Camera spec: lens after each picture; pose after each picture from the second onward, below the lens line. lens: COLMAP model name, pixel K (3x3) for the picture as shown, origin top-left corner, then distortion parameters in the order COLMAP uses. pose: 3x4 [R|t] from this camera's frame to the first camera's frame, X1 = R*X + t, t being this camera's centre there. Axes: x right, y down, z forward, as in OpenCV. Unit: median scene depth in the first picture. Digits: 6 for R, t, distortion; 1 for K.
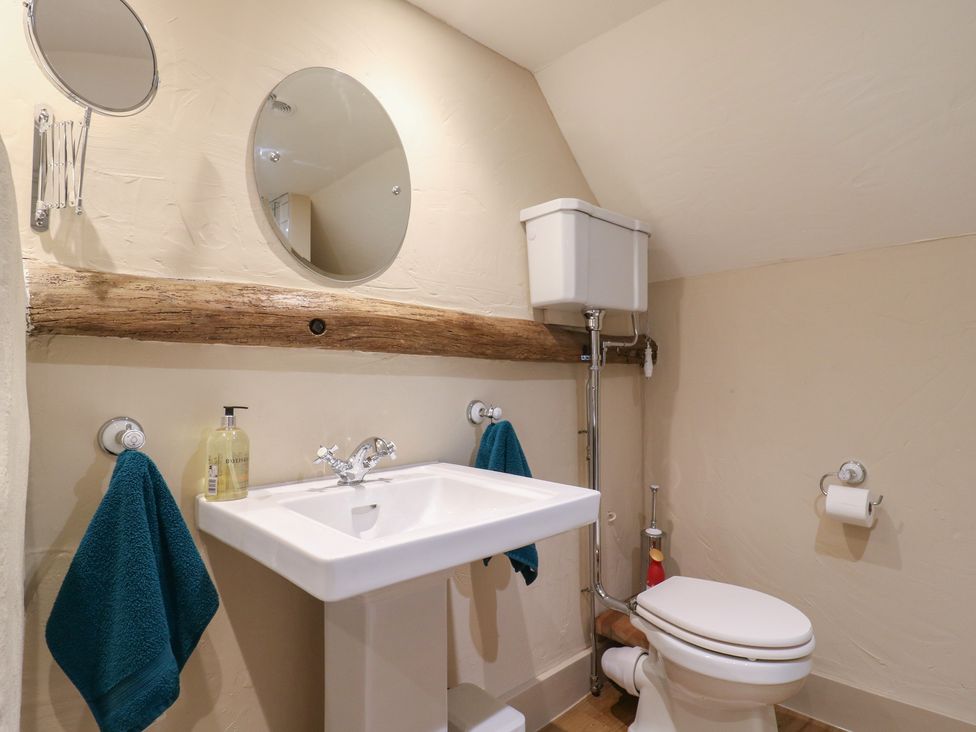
lens RADIAL K [[526.6, 0, 494.9], [0, 526.6, 367.9], [0, 0, 1]] dist [-0.004244, -0.000055]
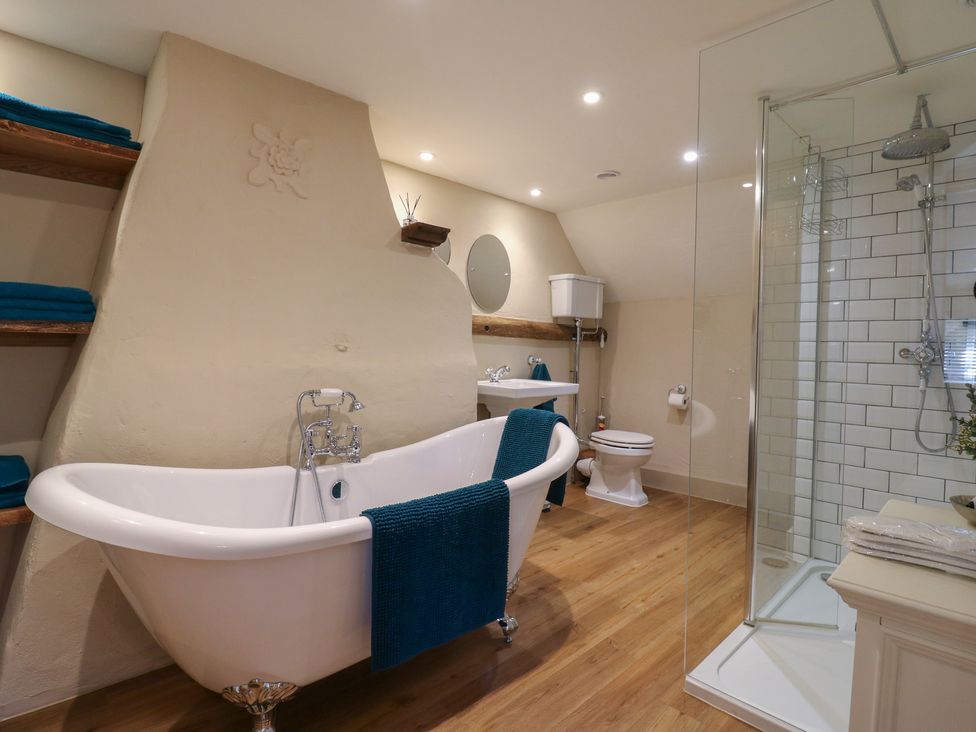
lens RADIAL K [[526.6, 0, 482.7], [0, 526.6, 362.5], [0, 0, 1]] dist [-0.004244, -0.000055]
pose [[0.999553, 0.023538, 0.018406, -0.282970], [-0.024509, 0.998215, 0.054463, -0.033048], [-0.017091, -0.054889, 0.998346, -1.372702]]
